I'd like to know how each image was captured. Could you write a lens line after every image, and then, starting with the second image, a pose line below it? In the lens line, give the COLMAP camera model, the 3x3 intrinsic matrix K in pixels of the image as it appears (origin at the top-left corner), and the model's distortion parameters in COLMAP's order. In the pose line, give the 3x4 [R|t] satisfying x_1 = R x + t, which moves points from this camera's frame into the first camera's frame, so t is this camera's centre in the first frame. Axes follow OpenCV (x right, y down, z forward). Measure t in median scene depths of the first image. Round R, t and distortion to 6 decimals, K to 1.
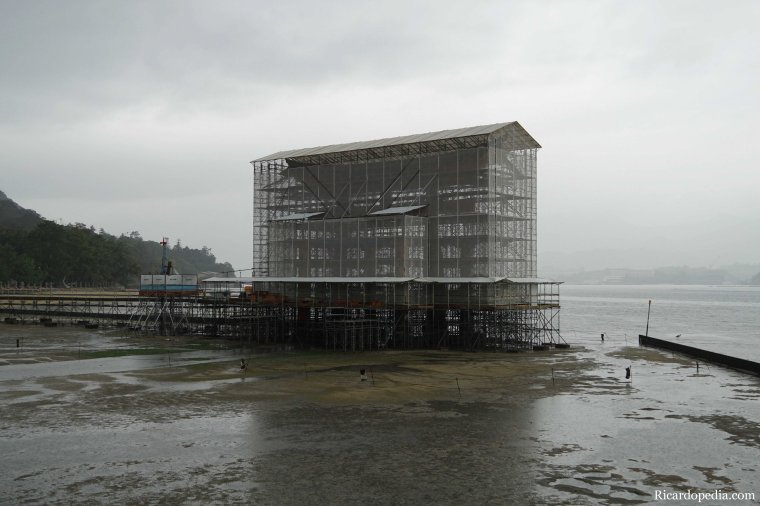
lens RADIAL K [[846.4, 0, 380.0], [0, 846.4, 253.0], [0, 0, 1]] dist [0.005504, 0.005361]
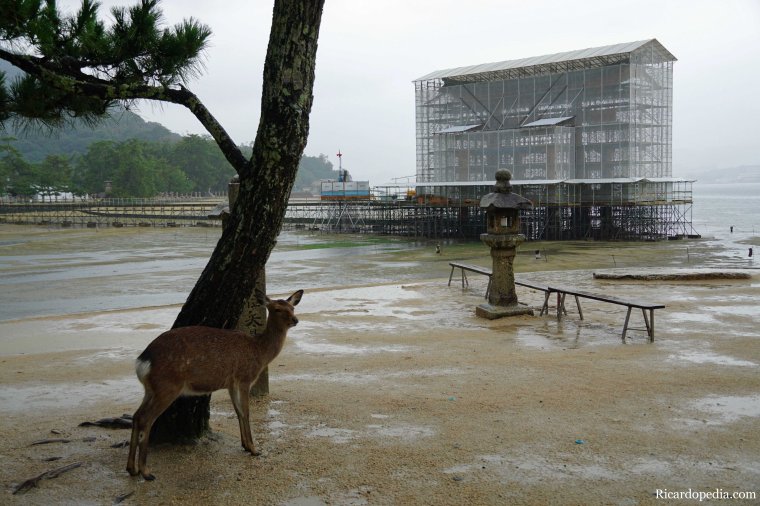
lens RADIAL K [[846.4, 0, 380.0], [0, 846.4, 253.0], [0, 0, 1]] dist [0.005504, 0.005361]
pose [[0.990016, -0.010703, -0.140549, -0.044030], [0.026404, 0.993544, 0.110328, -0.005612], [0.138461, -0.112937, 0.983907, -0.185703]]
